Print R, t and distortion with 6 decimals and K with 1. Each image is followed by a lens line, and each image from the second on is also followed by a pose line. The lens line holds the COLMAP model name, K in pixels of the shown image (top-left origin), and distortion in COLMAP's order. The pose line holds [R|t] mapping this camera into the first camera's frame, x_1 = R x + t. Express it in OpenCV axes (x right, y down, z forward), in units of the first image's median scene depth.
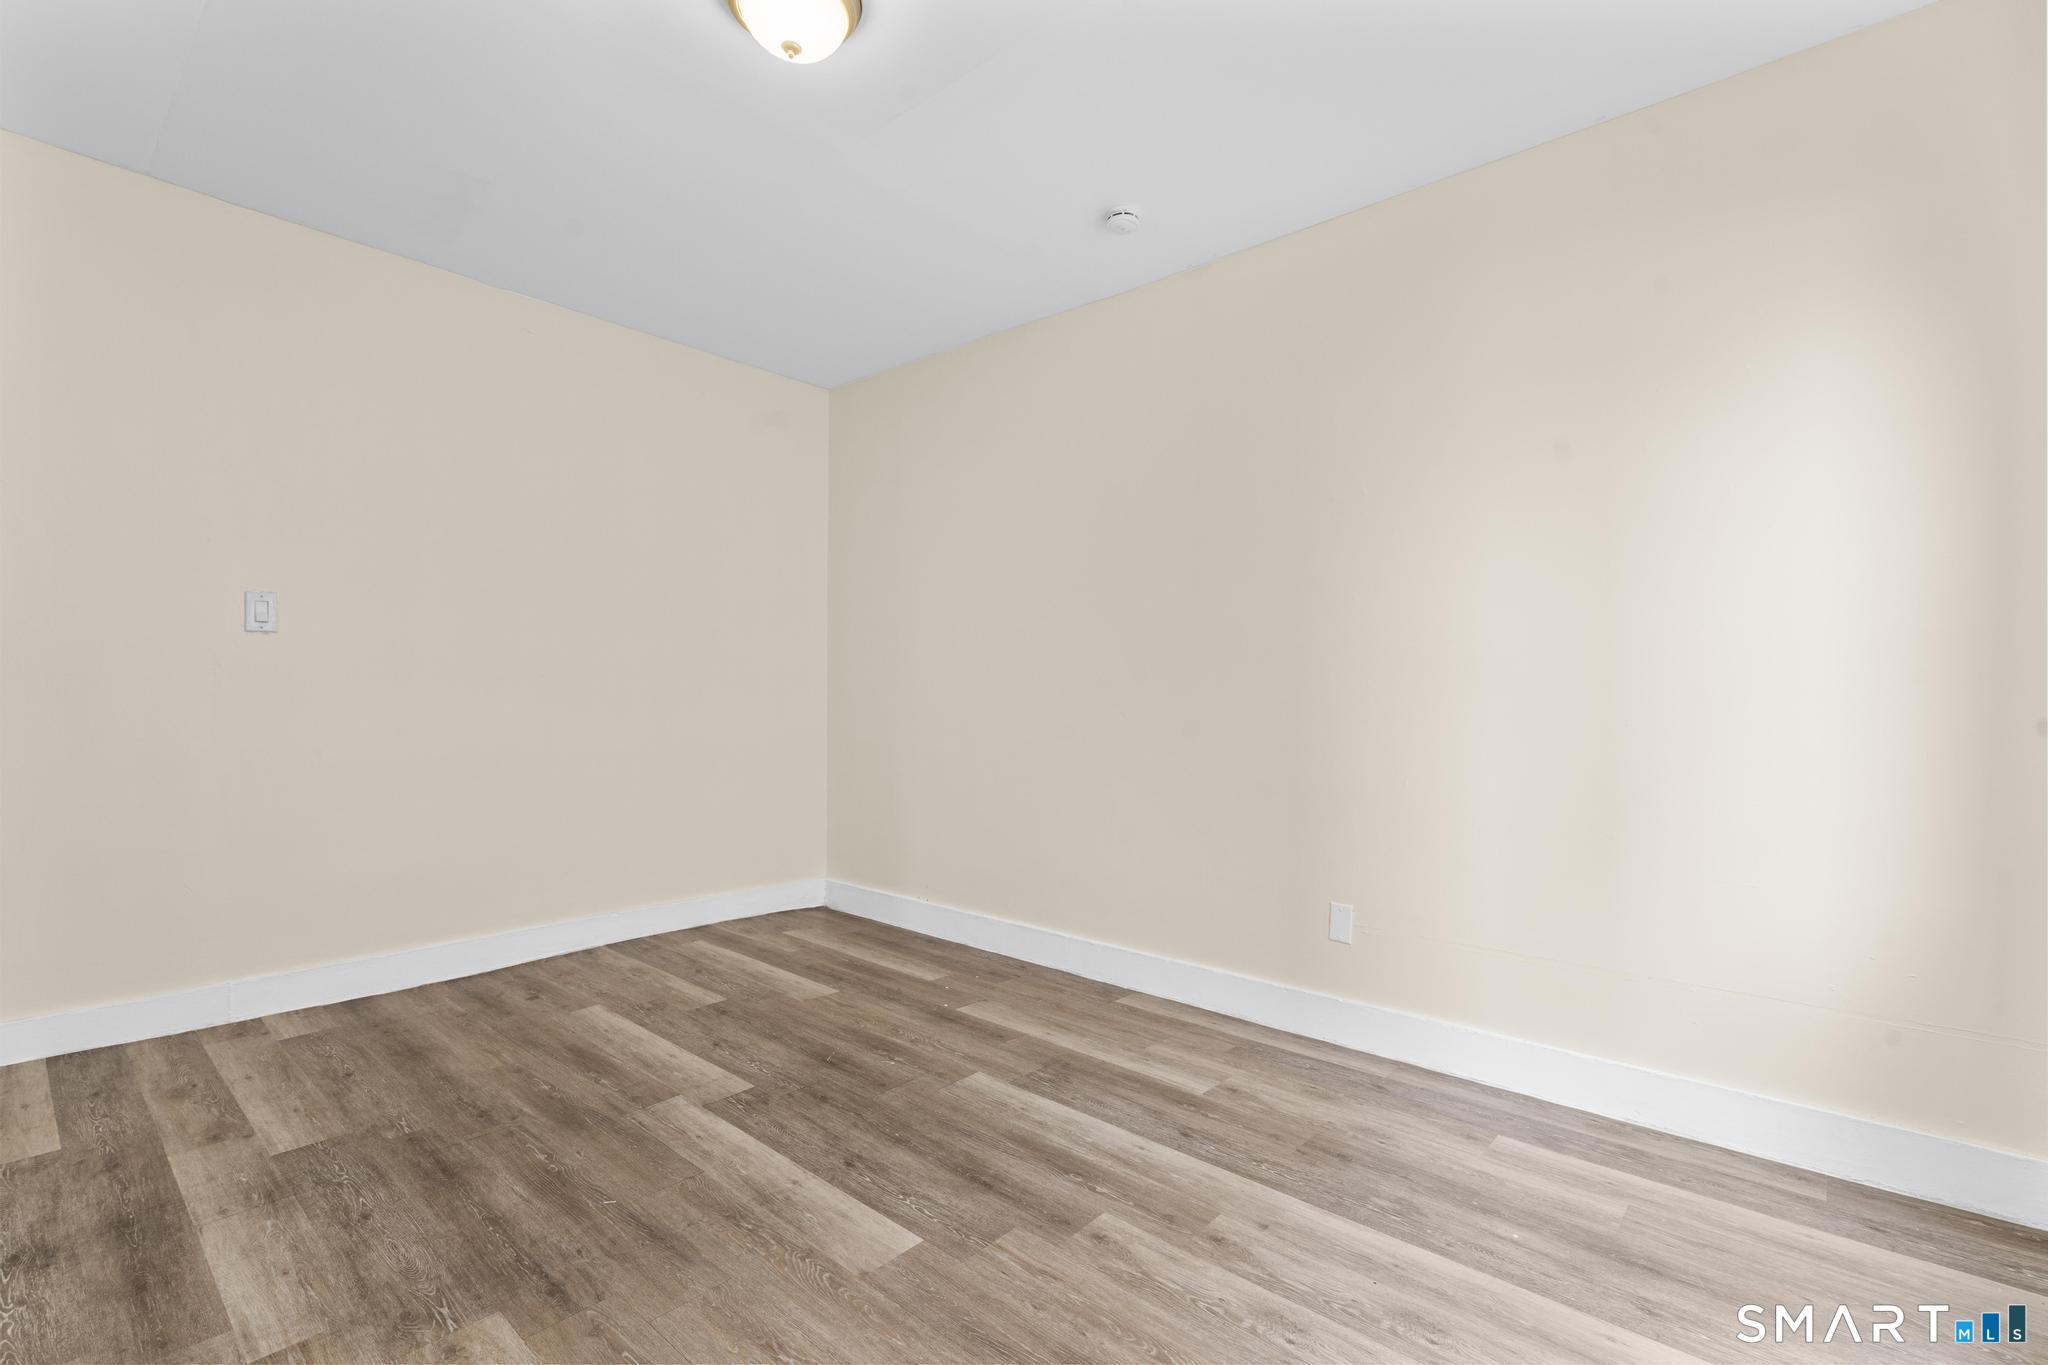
lens RADIAL K [[916.0, 0, 1022.7], [0, 916.0, 688.5], [0, 0, 1]] dist [-0.007217, 0.003043]
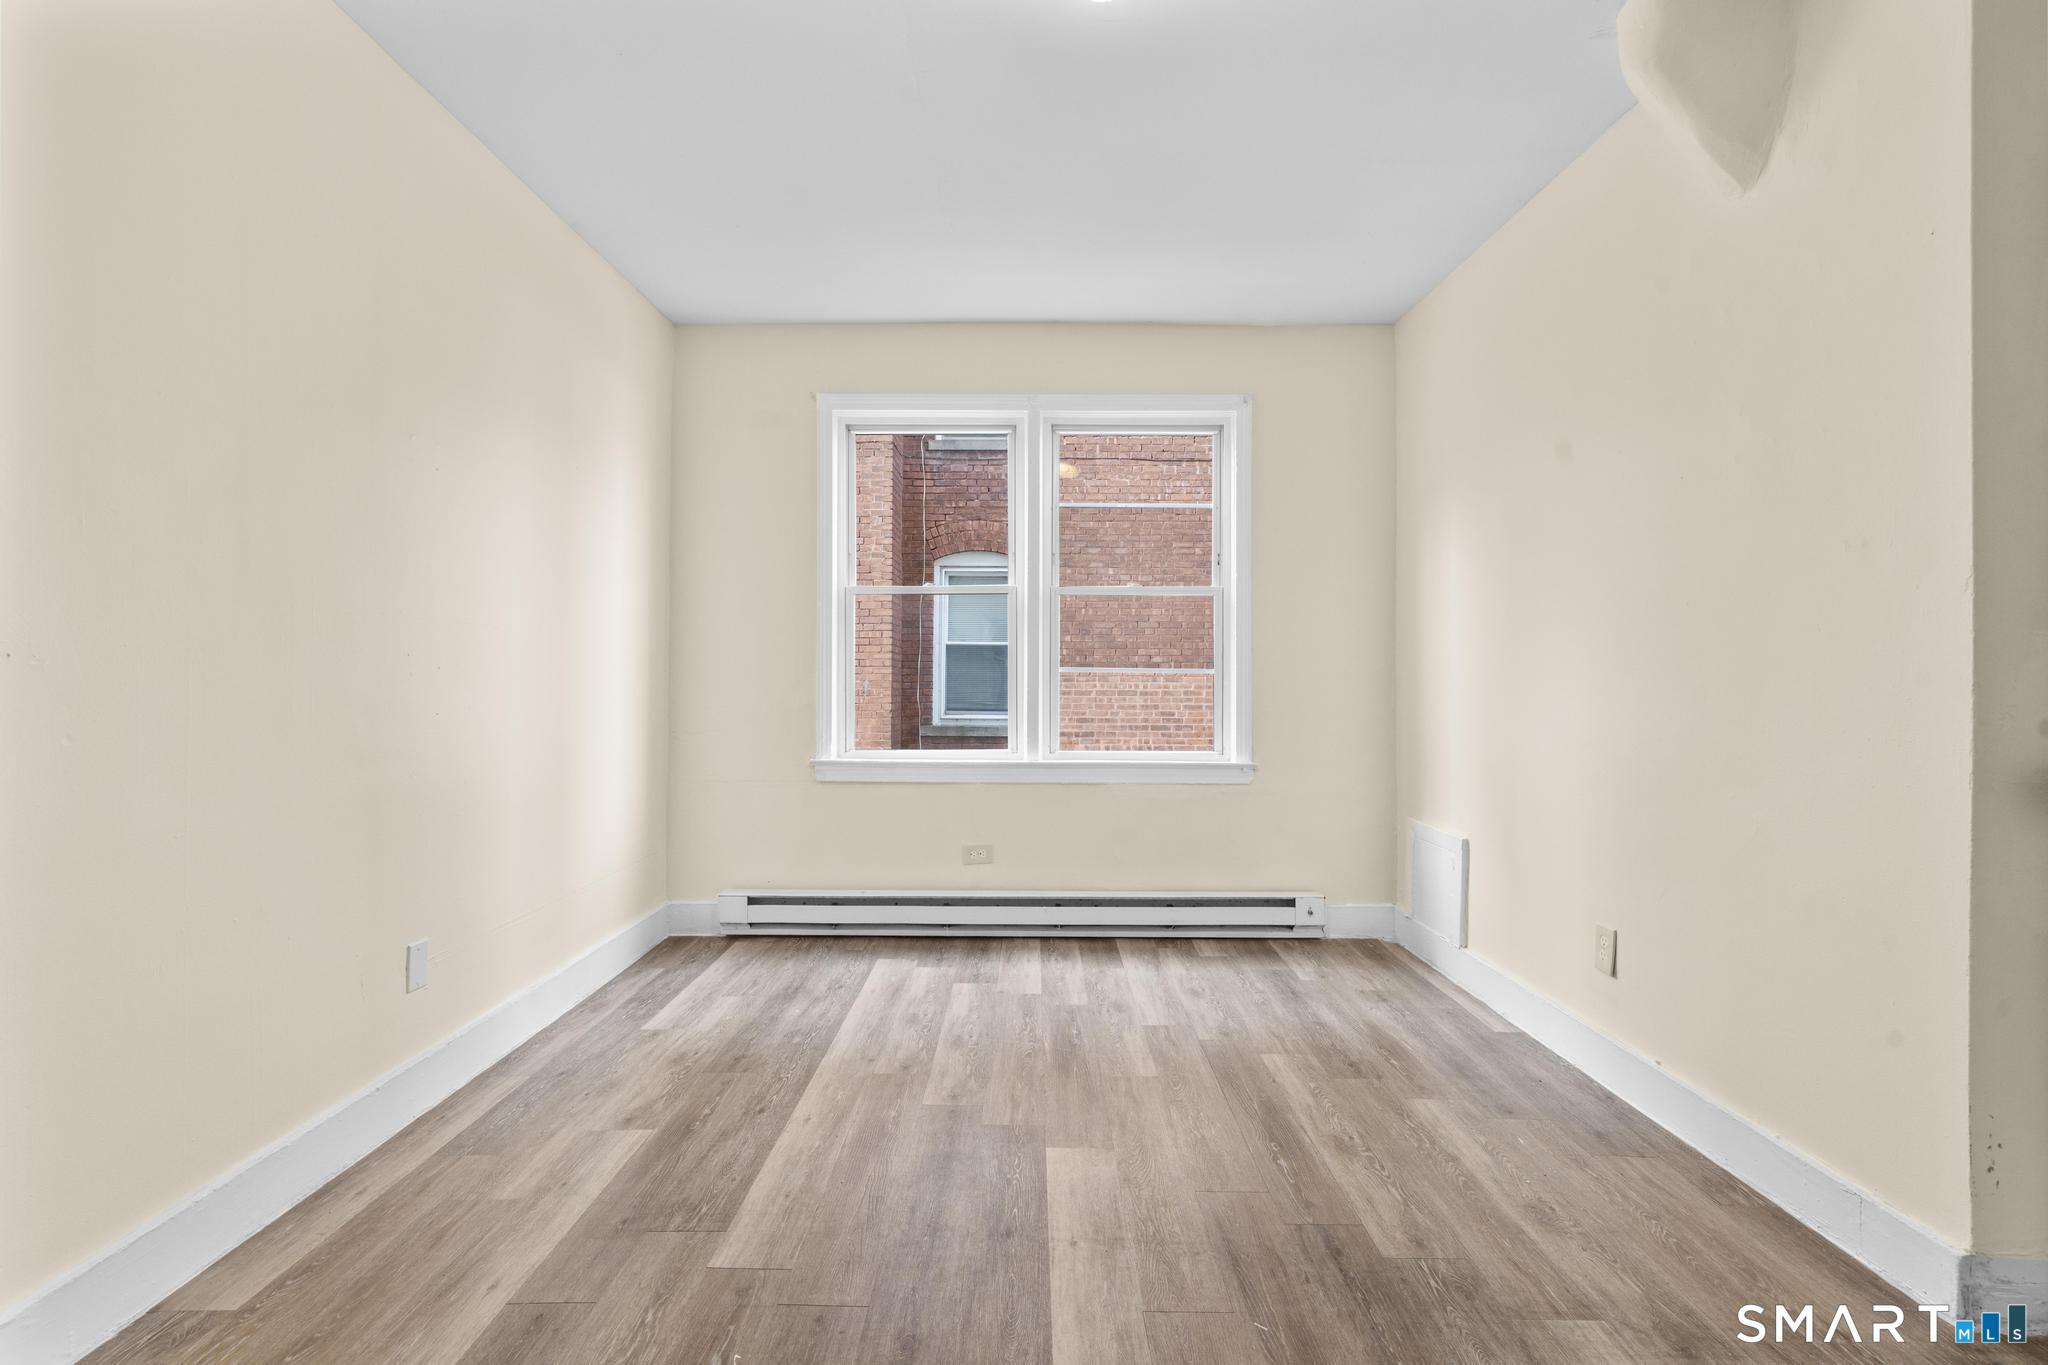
lens RADIAL K [[916.0, 0, 1020.9], [0, 916.0, 701.7], [0, 0, 1]] dist [-0.007217, 0.003043]
pose [[-0.651576, -0.029765, 0.757999, -0.725618], [-0.010552, 0.999489, 0.030177, -0.007406], [-0.758510, 0.011664, -0.651557, 1.341588]]
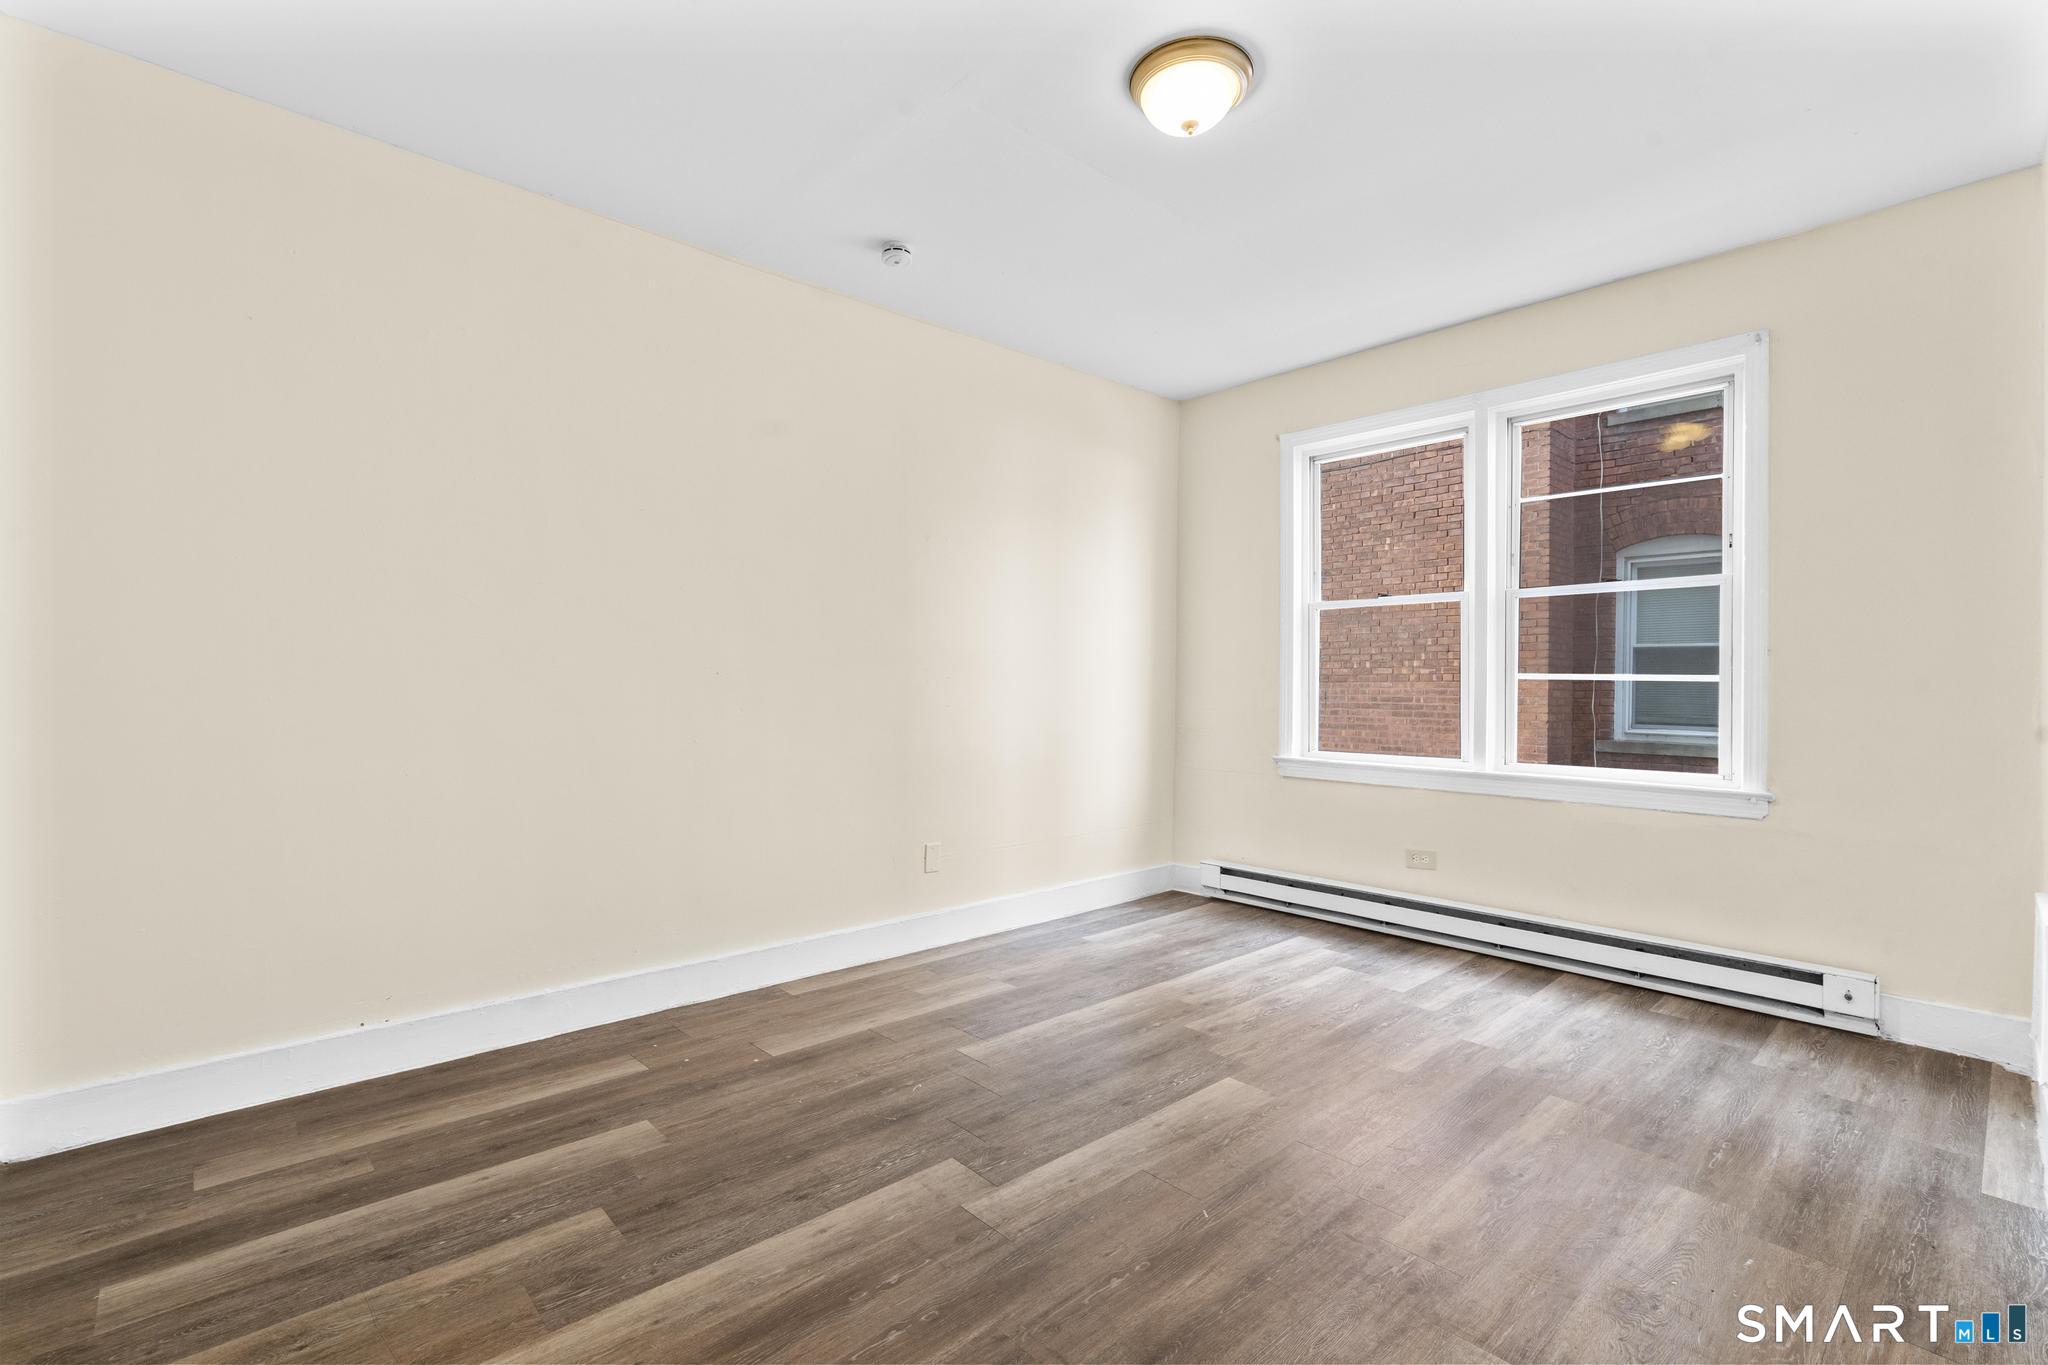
lens RADIAL K [[916.0, 0, 1022.1], [0, 916.0, 688.9], [0, 0, 1]] dist [-0.007217, 0.003043]
pose [[0.109367, -0.013421, 0.993911, -1.148563], [-0.007759, 0.999867, 0.014355, -0.008418], [-0.993971, -0.009282, 0.109248, 0.874459]]
